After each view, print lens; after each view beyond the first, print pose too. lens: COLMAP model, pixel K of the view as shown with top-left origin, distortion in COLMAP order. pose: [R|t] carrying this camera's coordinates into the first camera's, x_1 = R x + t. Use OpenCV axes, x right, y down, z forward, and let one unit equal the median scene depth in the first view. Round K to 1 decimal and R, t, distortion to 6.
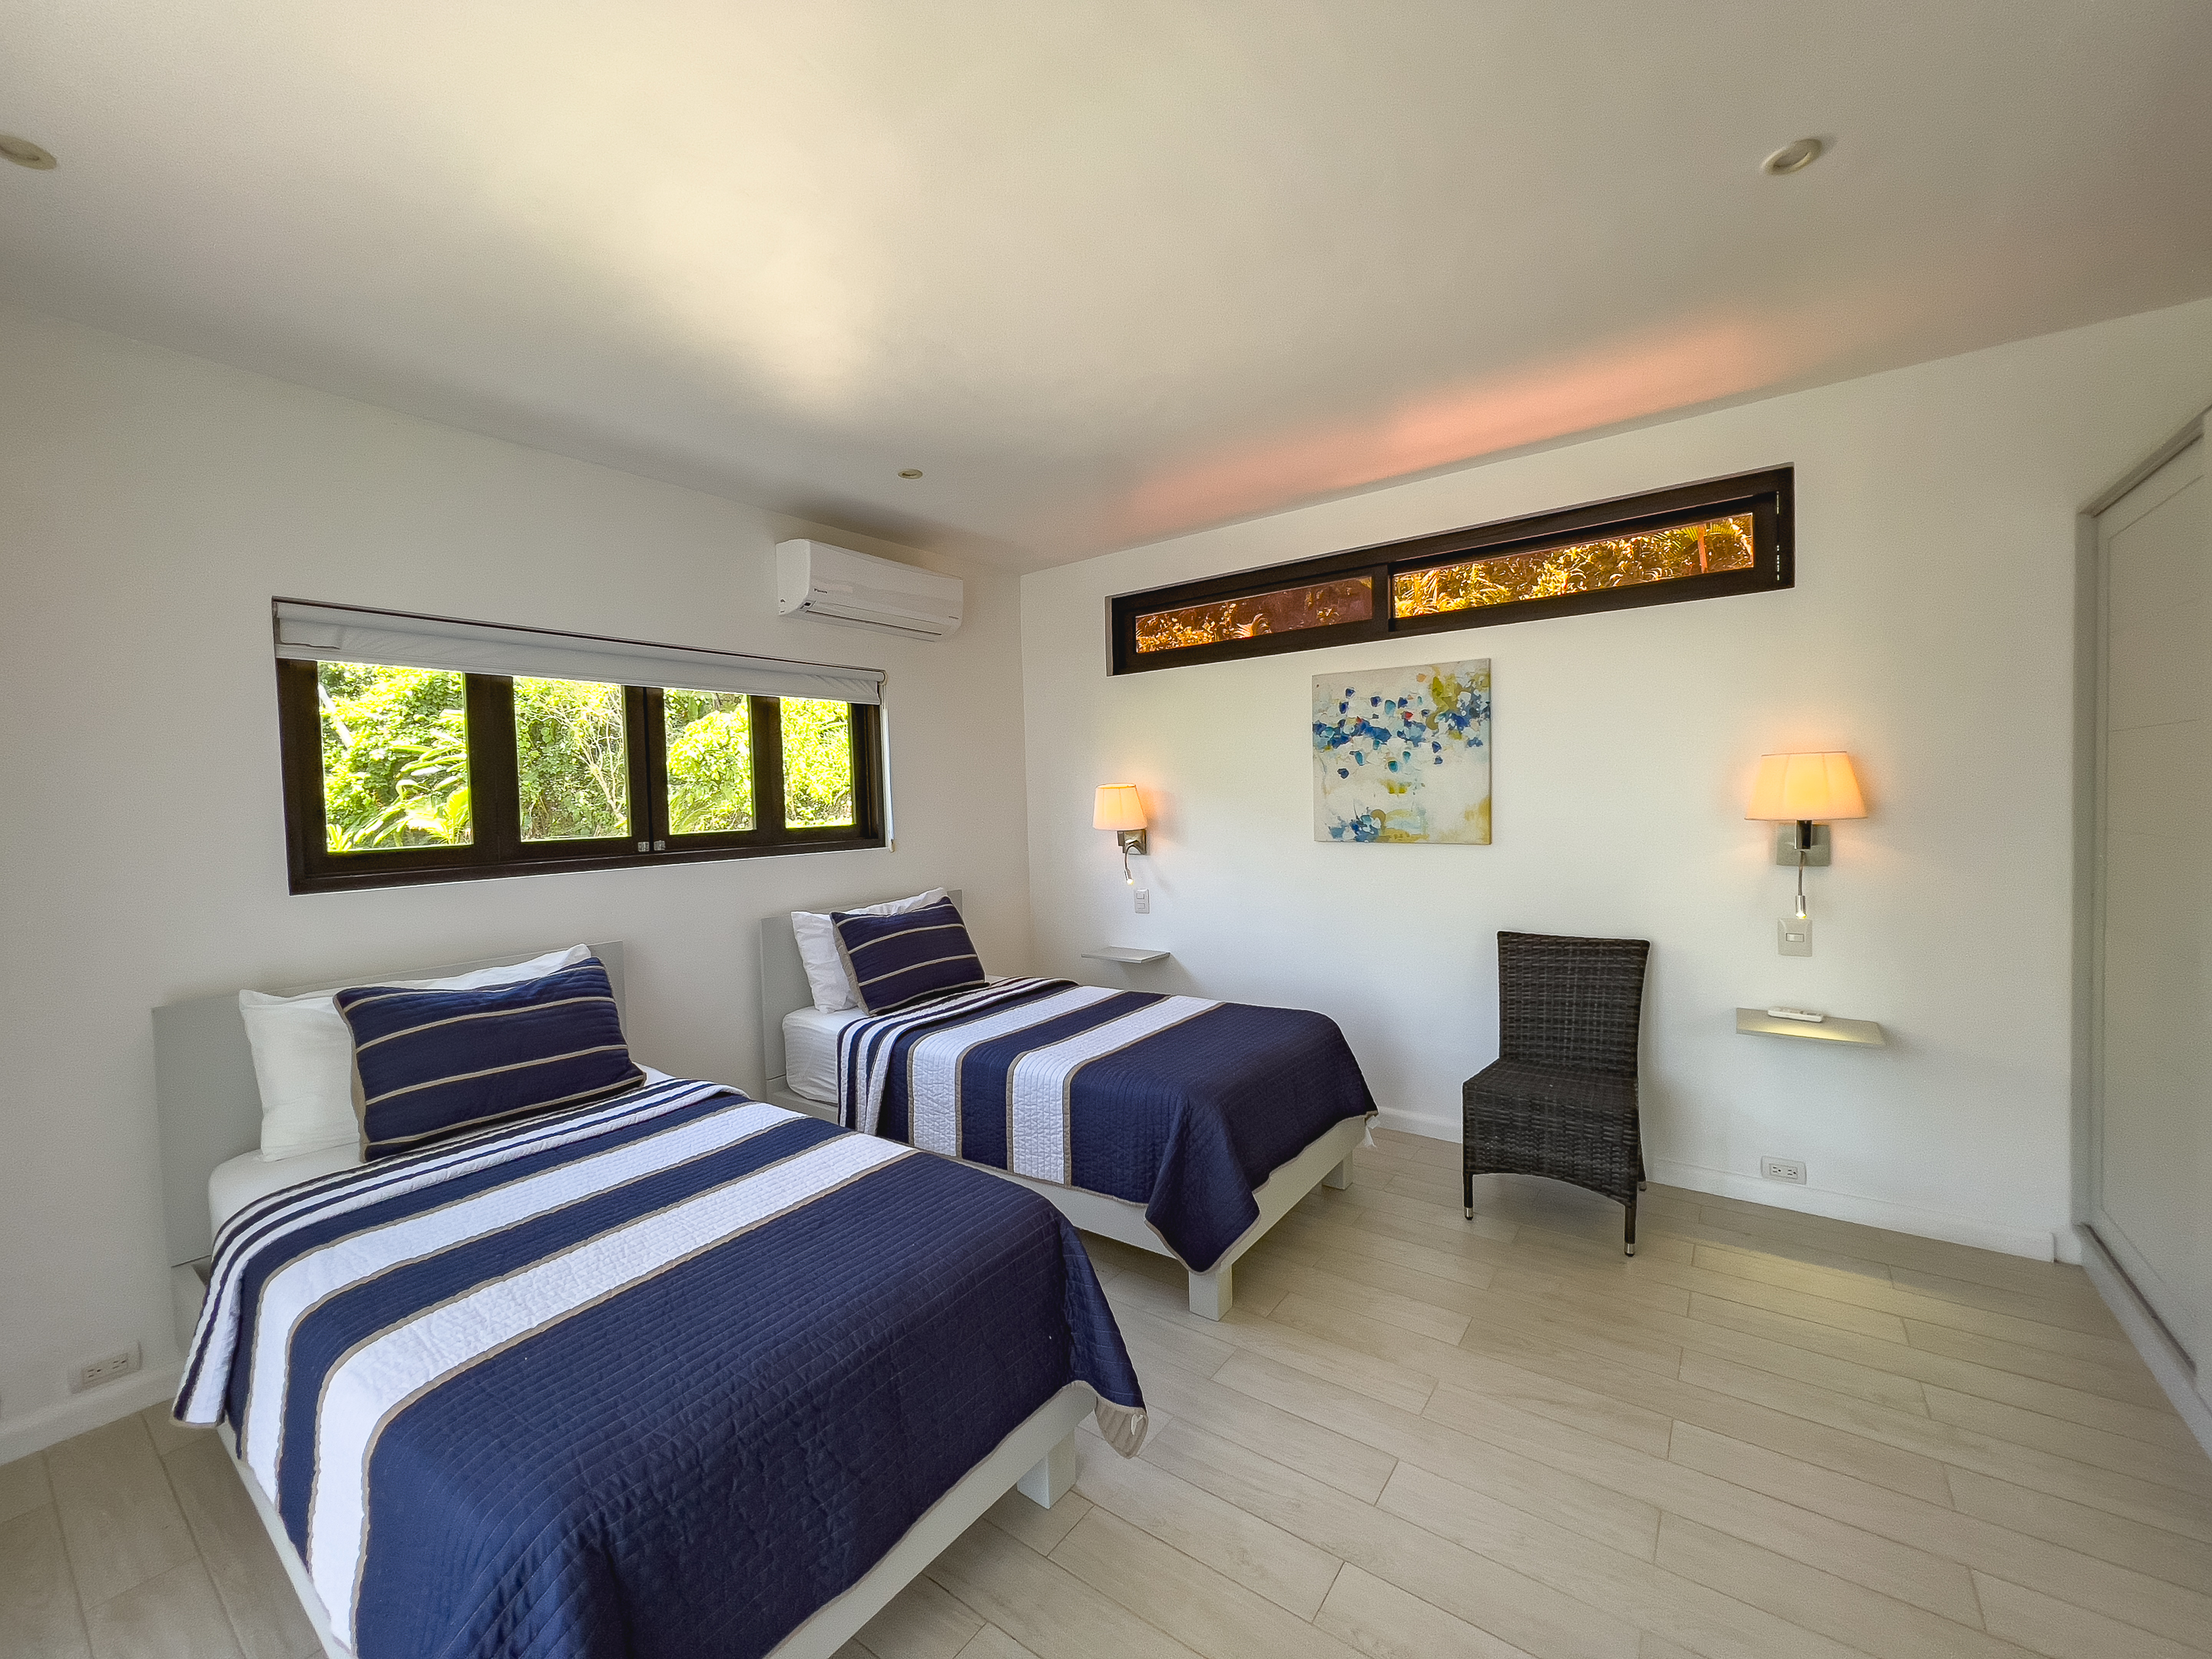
lens RADIAL K [[885.9, 0, 1106.0], [0, 885.9, 829.5], [0, 0, 1]] dist [0.000687, 0.000021]
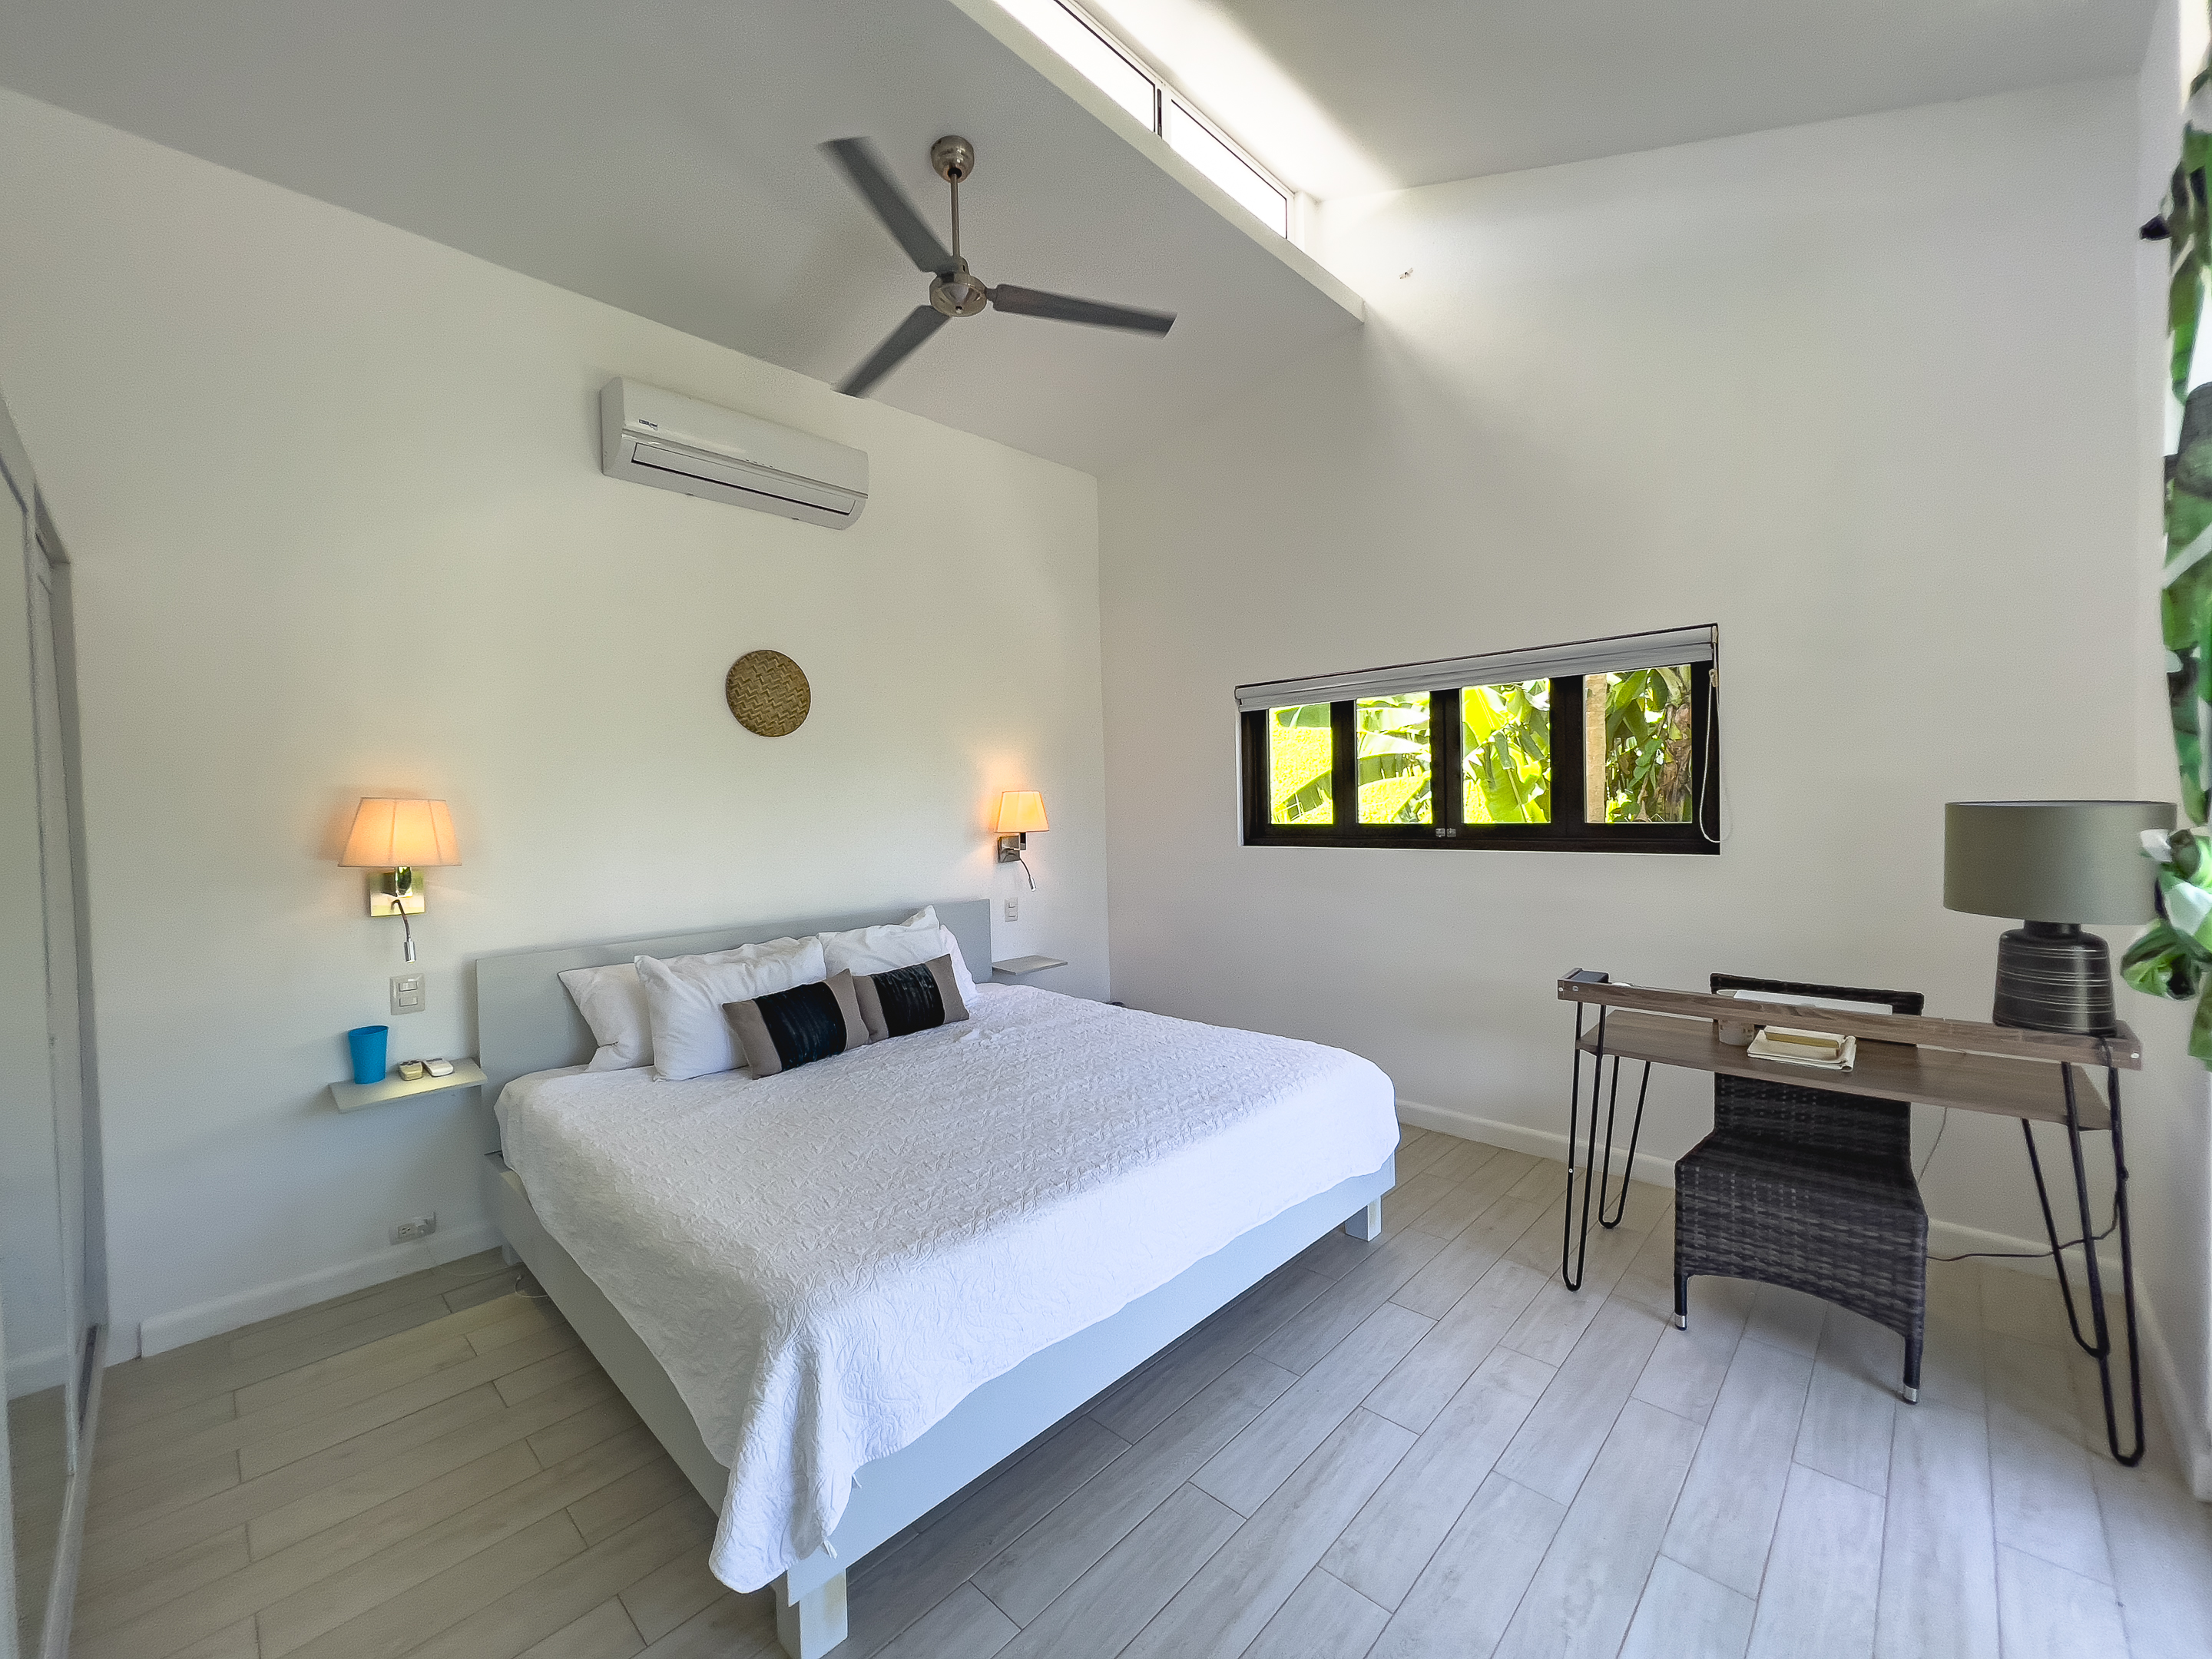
lens RADIAL K [[885.9, 0, 1106.0], [0, 885.9, 829.5], [0, 0, 1]] dist [0.000687, 0.000021]
pose [[-0.129967, 0.056642, -0.989899, 0.706603], [-0.012934, 0.998185, 0.058814, -0.048581], [0.991434, 0.020447, -0.128999, 0.785108]]
